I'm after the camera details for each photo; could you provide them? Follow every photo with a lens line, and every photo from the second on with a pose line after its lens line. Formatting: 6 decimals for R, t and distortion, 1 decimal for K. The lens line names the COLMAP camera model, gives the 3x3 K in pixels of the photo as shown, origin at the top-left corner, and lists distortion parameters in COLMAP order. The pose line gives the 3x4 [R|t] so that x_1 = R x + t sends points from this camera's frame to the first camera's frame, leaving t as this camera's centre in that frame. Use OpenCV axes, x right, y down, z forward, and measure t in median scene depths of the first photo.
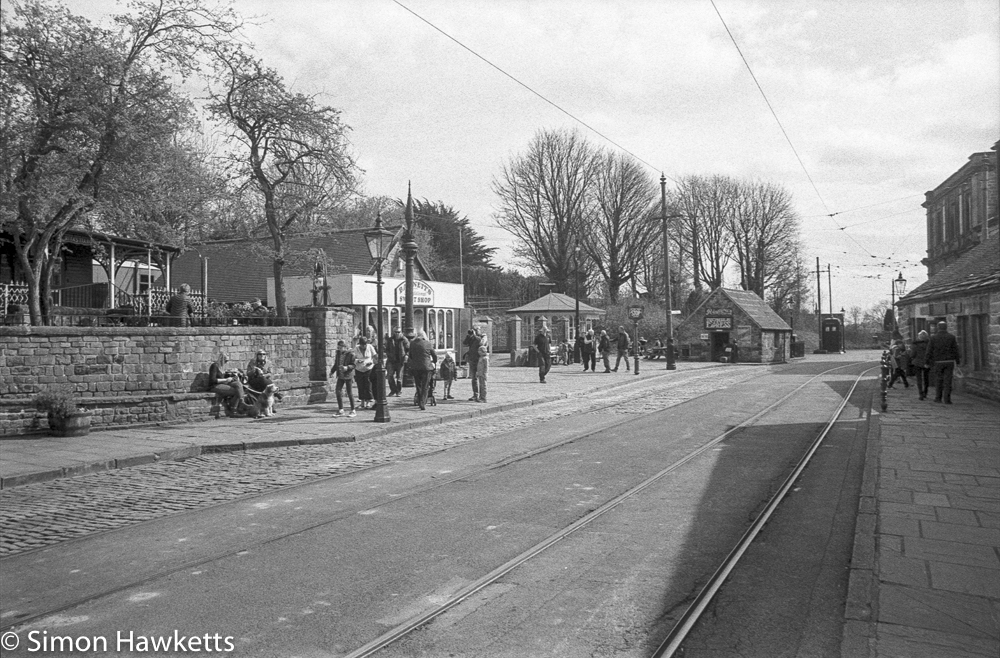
lens RADIAL K [[699.7, 0, 500.0], [0, 699.7, 329.0], [0, 0, 1]] dist [-0.077877, 0.052317]
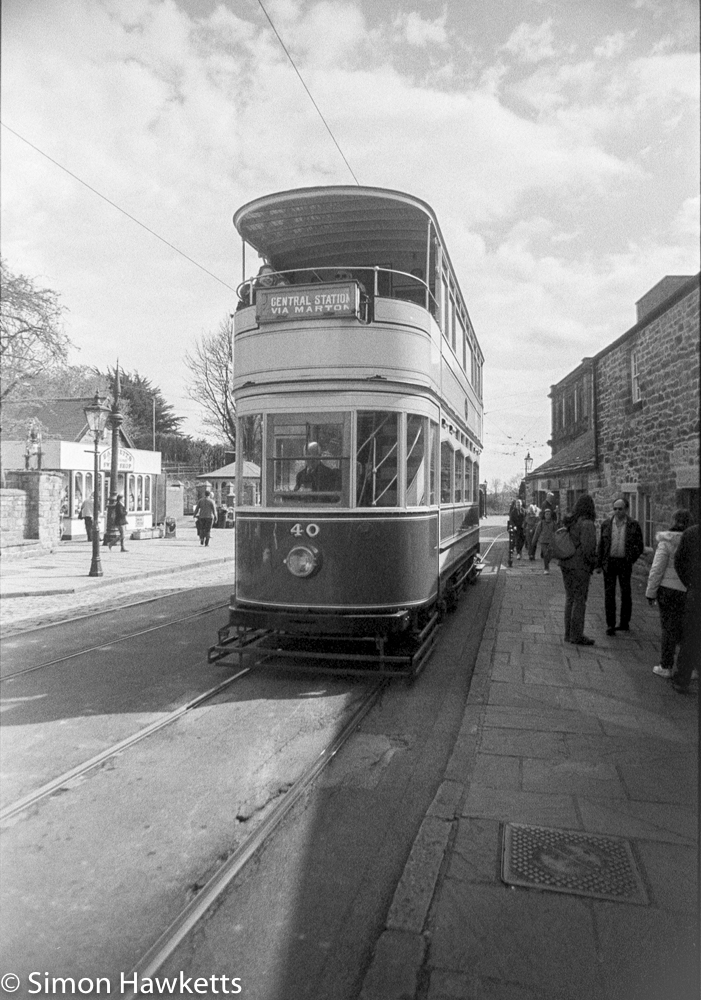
lens RADIAL K [[725.0, 0, 351.5], [0, 725.0, 460.5], [0, 0, 1]] dist [-0.092326, 0.000101]
pose [[0.964629, 0.031196, 0.261759, -0.052223], [-0.021192, 0.998936, -0.040954, -0.009879], [-0.262758, 0.033958, 0.964264, -0.150243]]
